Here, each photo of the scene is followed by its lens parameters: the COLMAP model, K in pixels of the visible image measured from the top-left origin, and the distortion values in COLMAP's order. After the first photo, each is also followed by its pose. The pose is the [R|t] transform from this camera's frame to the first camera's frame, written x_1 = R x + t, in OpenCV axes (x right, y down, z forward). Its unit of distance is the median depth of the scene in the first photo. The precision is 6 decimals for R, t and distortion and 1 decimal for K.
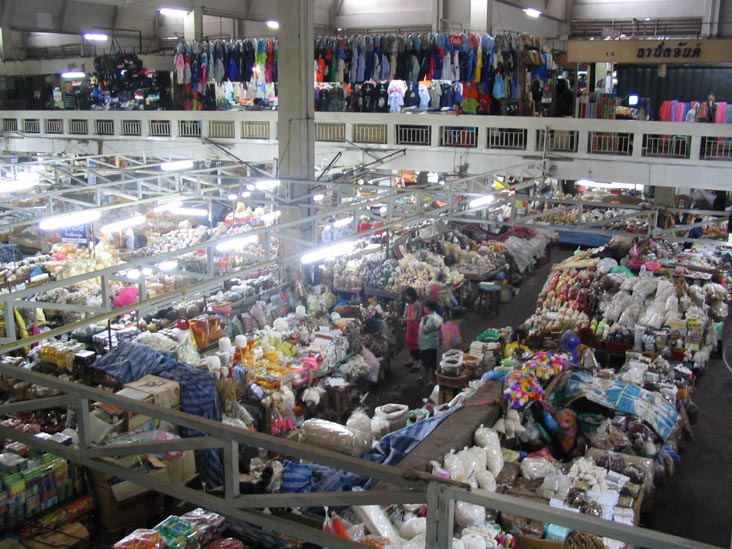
lens RADIAL K [[761.1, 0, 366.0], [0, 761.1, 274.5], [0, 0, 1]] dist [0.109014, -0.000248]
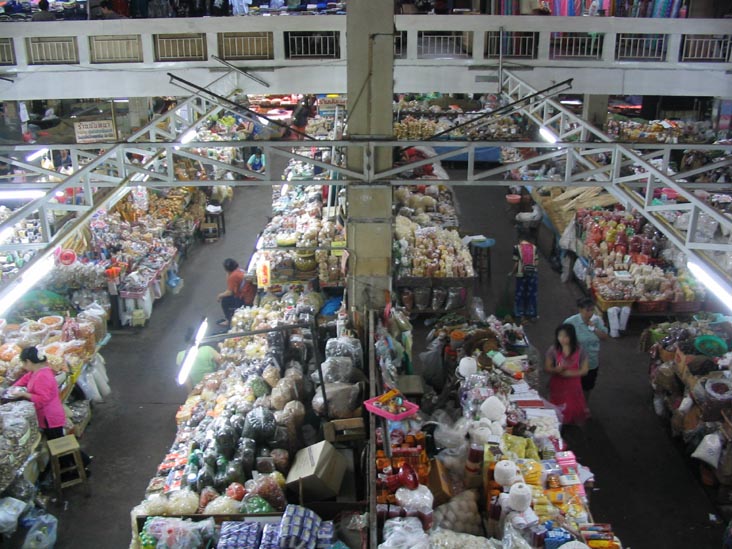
lens RADIAL K [[746.8, 0, 366.0], [0, 746.8, 274.5], [0, 0, 1]] dist [-0.021533, -0.010911]
pose [[0.886366, -0.183994, 0.424855, -0.263284], [0.124983, 0.978664, 0.163084, -0.085931], [-0.445797, -0.091452, 0.890450, 0.357469]]
